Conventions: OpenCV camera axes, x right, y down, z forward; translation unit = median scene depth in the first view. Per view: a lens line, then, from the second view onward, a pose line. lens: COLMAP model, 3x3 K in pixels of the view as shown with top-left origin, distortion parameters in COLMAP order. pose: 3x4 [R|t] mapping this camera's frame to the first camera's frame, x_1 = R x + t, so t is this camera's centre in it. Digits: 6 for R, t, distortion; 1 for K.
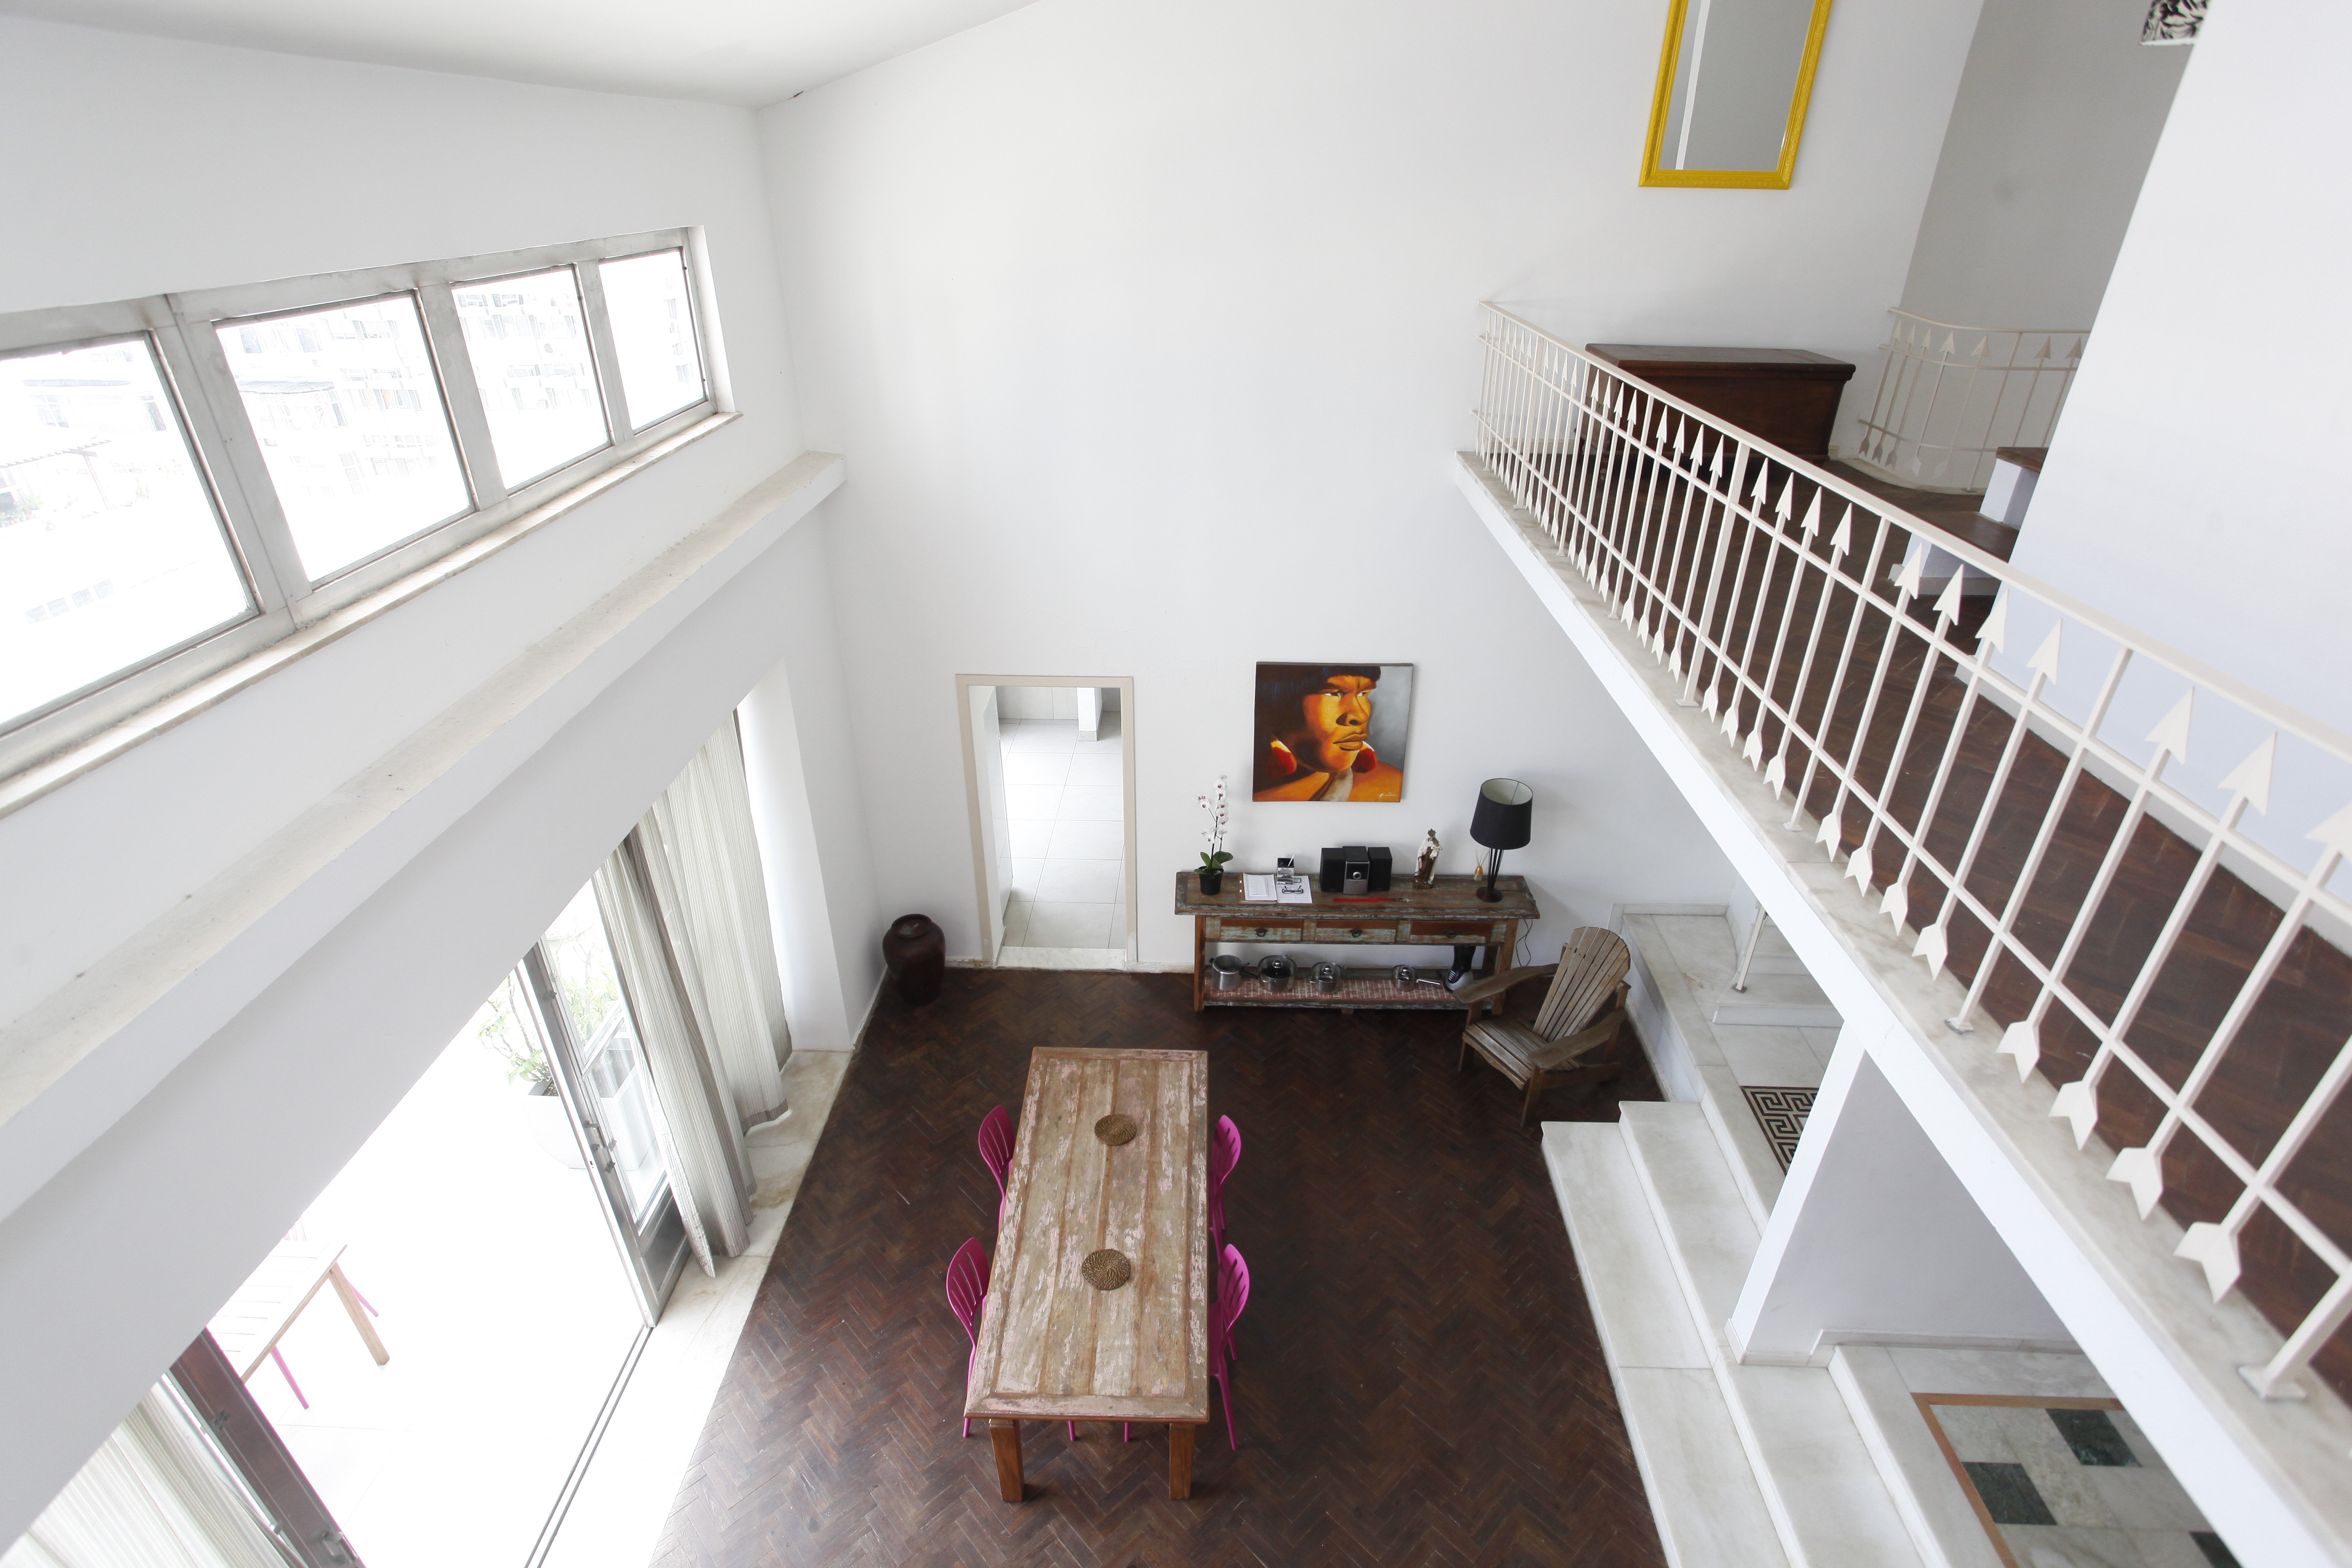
lens RADIAL K [[1144.1, 0, 1182.8], [0, 1144.1, 829.9], [0, 0, 1]] dist [-0.032327, 0.008895]
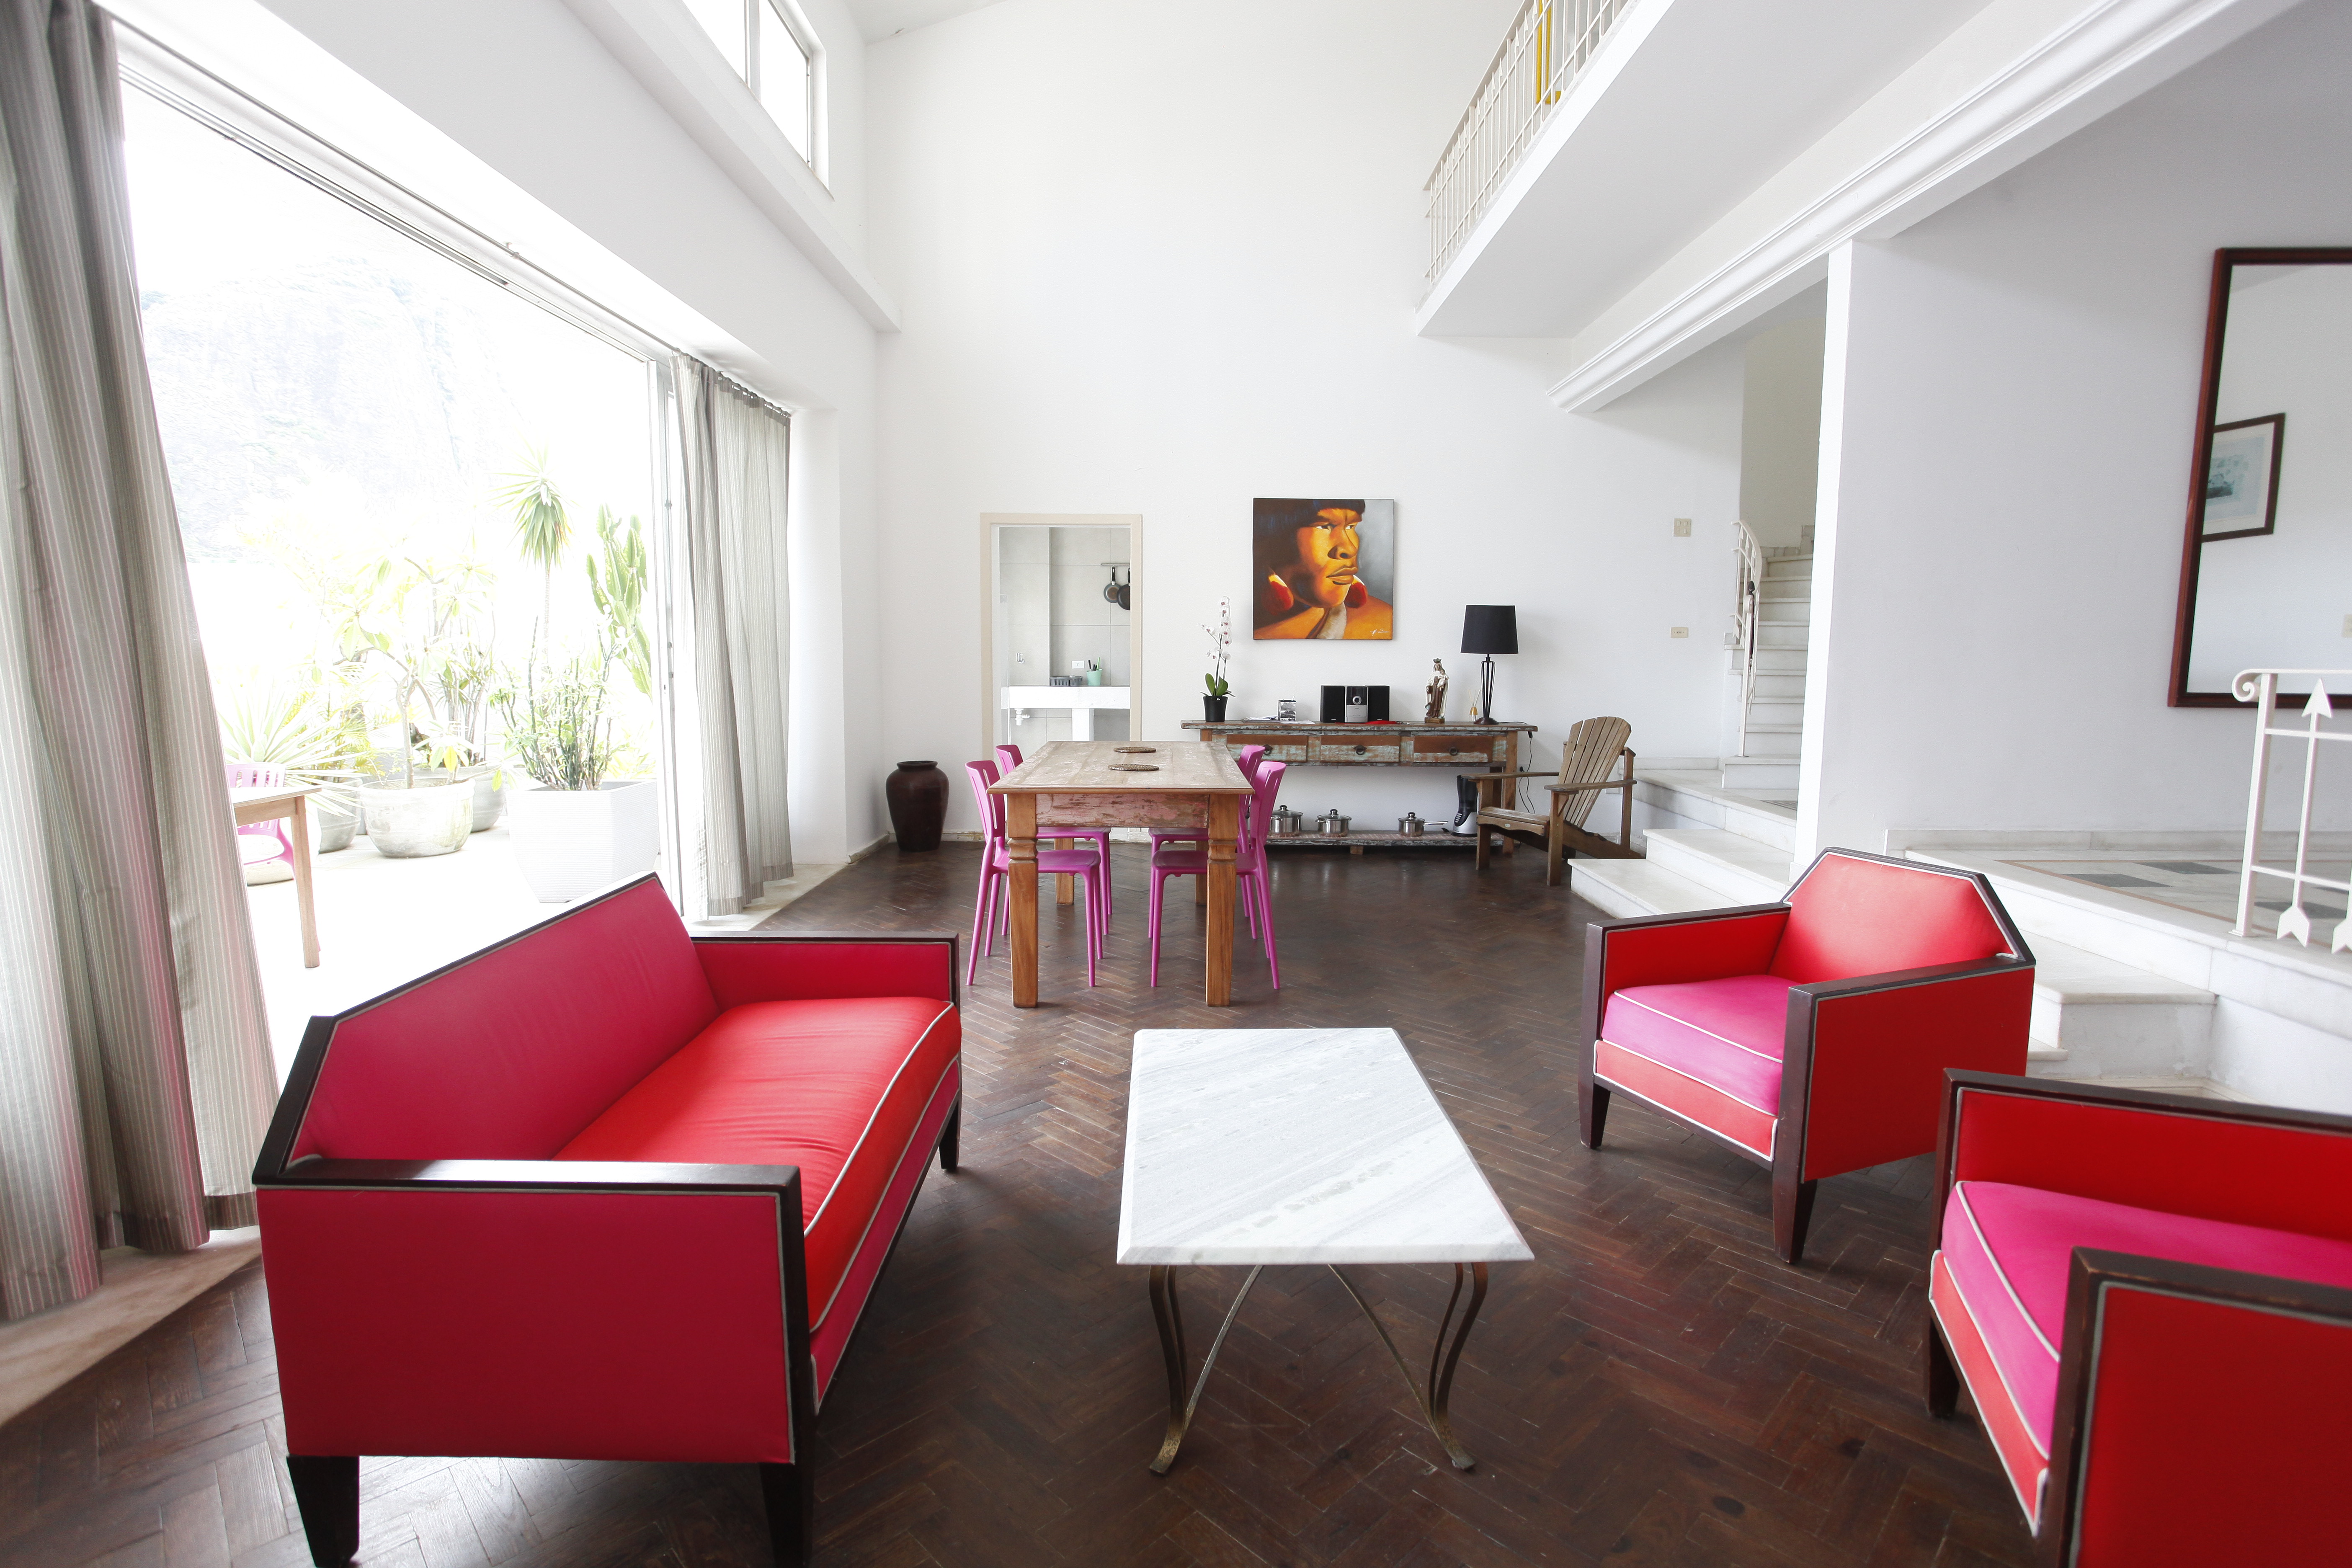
lens RADIAL K [[1144.1, 0, 1180.2], [0, 1144.1, 795.6], [0, 0, 1]] dist [-0.032327, 0.008895]
pose [[0.999564, -0.001932, 0.029447, -0.038722], [0.013352, 0.919489, -0.392889, 0.536666], [-0.026318, 0.393111, 0.919114, 0.090715]]
